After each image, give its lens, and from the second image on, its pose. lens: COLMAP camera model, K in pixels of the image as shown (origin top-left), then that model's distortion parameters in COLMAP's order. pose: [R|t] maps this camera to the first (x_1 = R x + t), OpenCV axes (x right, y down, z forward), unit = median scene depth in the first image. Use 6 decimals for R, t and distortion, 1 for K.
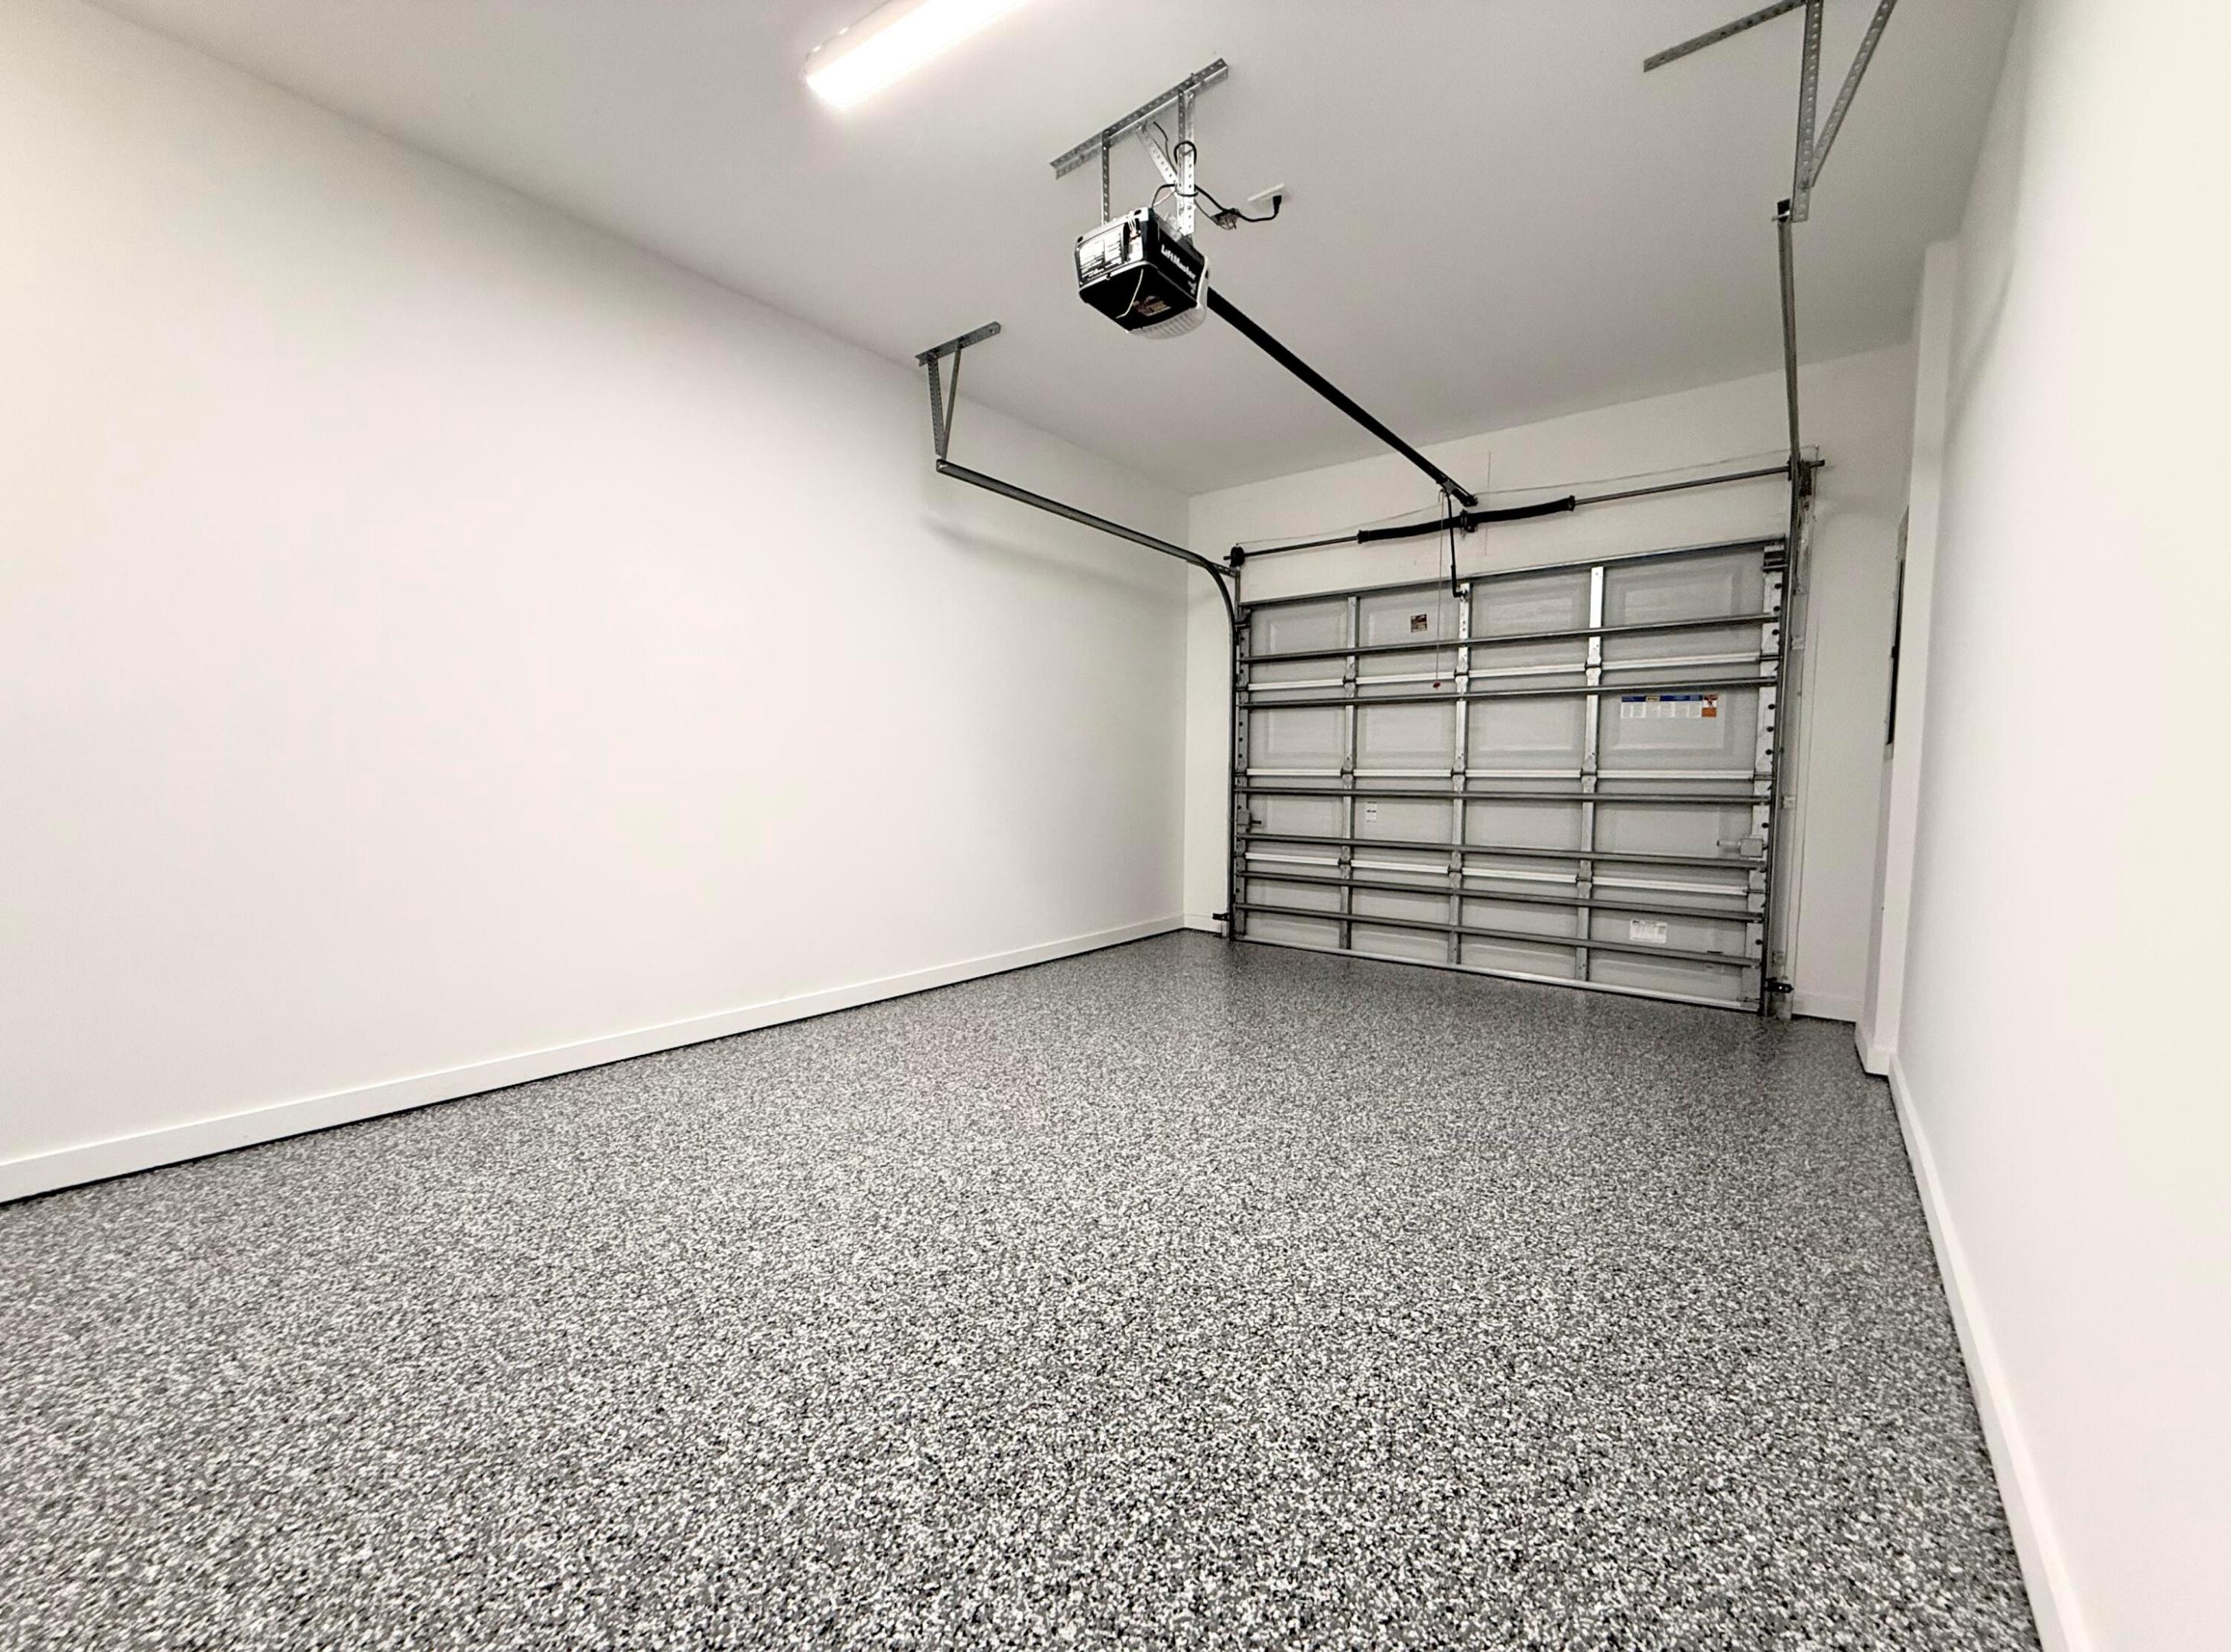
lens RADIAL K [[894.1, 0, 1119.5], [0, 894.1, 829.5], [0, 0, 1]] dist [-0.000417, 0.000185]
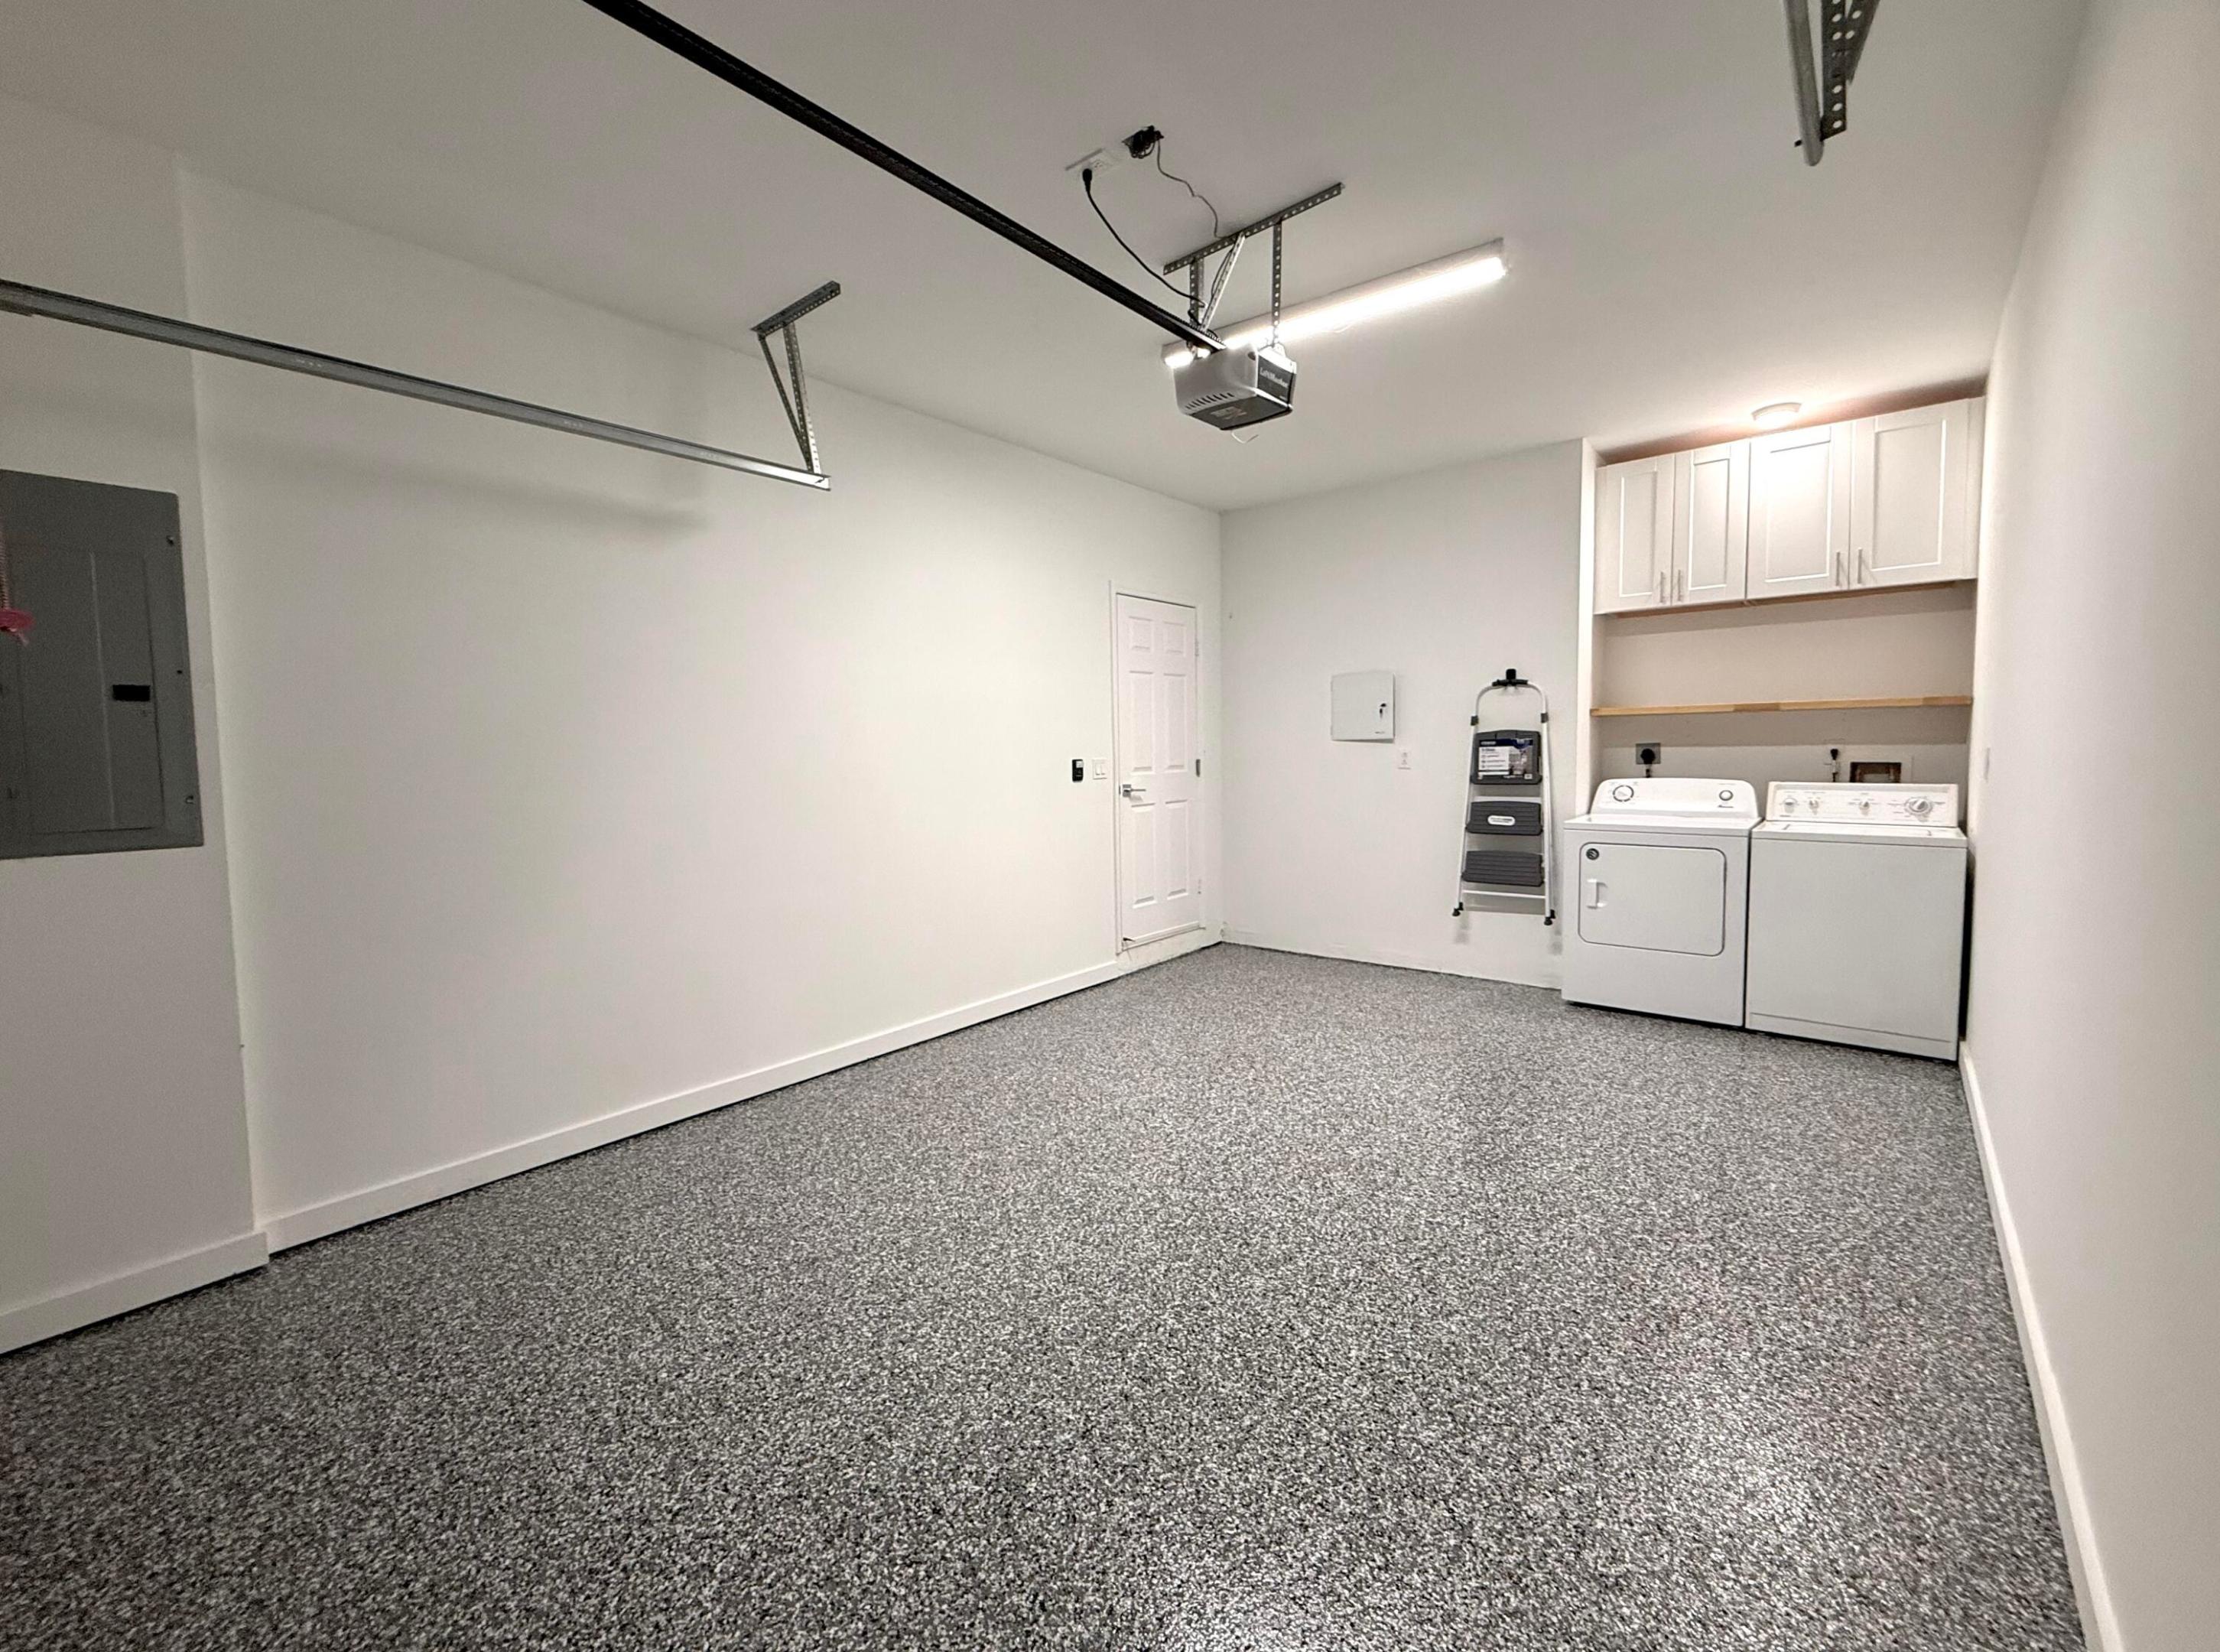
lens RADIAL K [[889.8, 0, 1106.4], [0, 889.8, 813.8], [0, 0, 1]] dist [-0.000417, 0.000185]
pose [[-0.999450, 0.003555, 0.032956, 0.146016], [0.008139, 0.990115, 0.140024, -0.246608], [-0.032133, 0.140216, -0.989599, 2.094652]]
